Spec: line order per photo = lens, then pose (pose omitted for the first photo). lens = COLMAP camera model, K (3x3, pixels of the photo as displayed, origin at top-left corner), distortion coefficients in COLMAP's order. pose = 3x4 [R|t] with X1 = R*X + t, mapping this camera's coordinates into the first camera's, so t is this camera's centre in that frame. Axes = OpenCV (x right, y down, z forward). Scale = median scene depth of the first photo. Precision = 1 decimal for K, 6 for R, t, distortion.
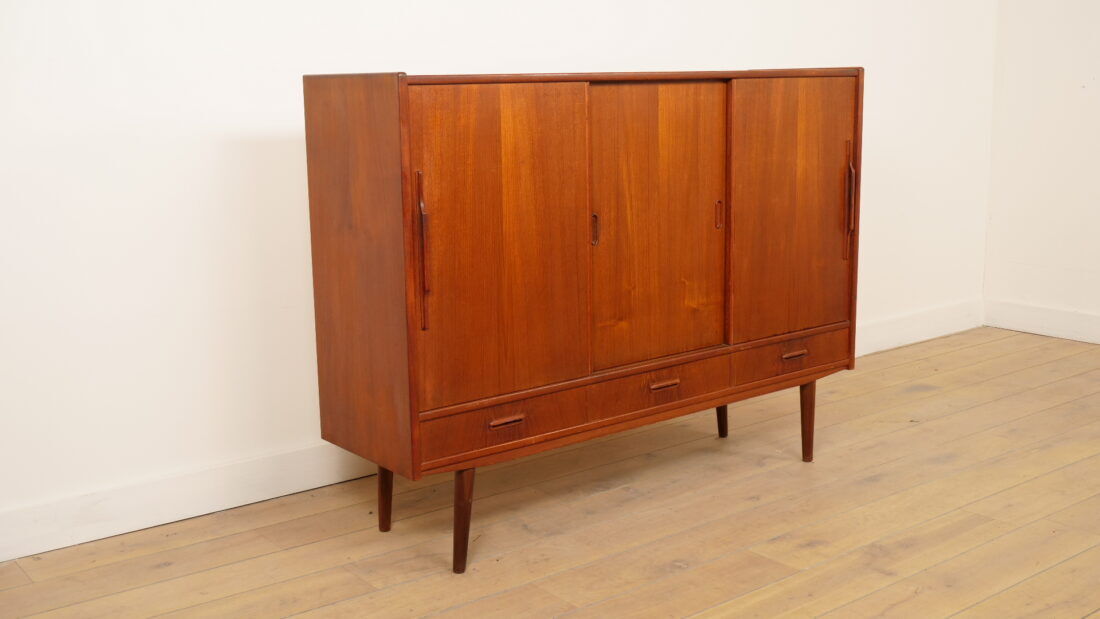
lens RADIAL K [[1191.9, 0, 561.4], [0, 1191.9, 310.6], [0, 0, 1]] dist [-0.011574, 0.000000]
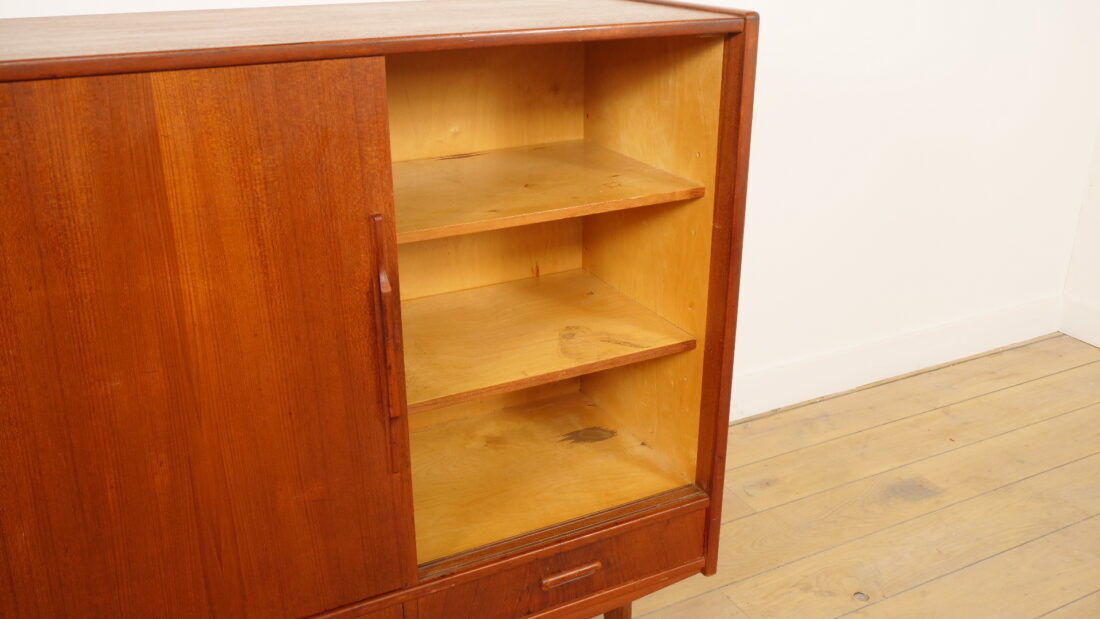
lens RADIAL K [[999.2, 0, 555.8], [0, 999.2, 309.0], [0, 0, 1]] dist [-0.006767, 0.003961]
pose [[0.980965, 0.087093, -0.173559, 0.437123], [-0.051357, 0.978315, 0.200654, -0.220189], [0.187271, -0.187921, 0.964166, 0.816949]]
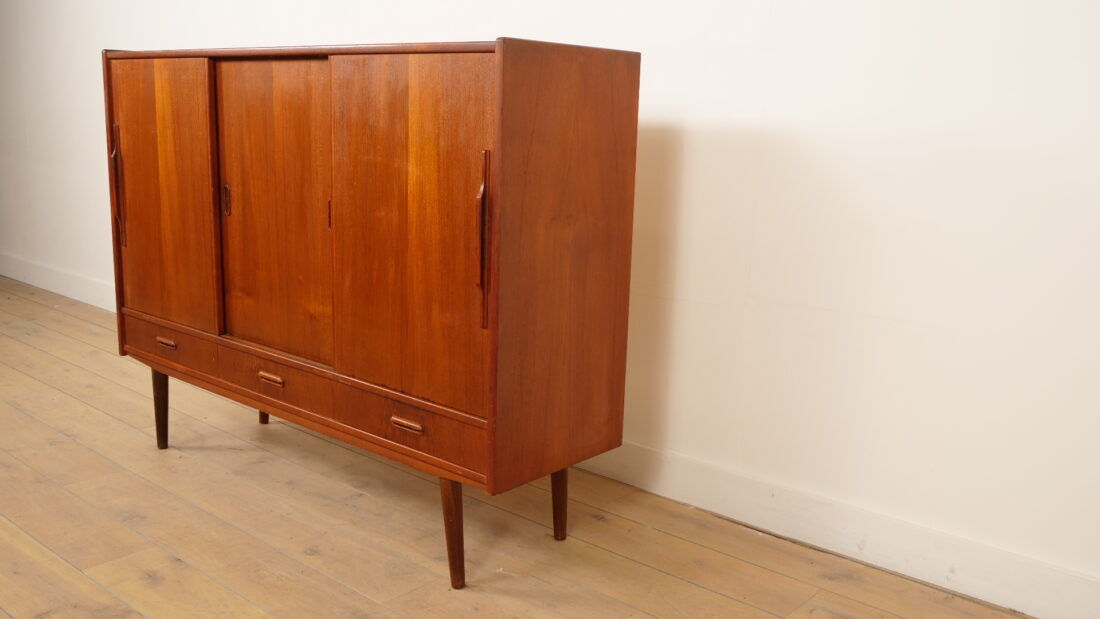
lens RADIAL K [[999.2, 0, 555.3], [0, 999.2, 306.0], [0, 0, 1]] dist [-0.006767, 0.003961]
pose [[0.184204, 0.215929, -0.958876, 0.961068], [-0.216079, 0.960600, 0.174808, -0.198476], [0.958842, 0.174993, 0.223604, 1.118088]]
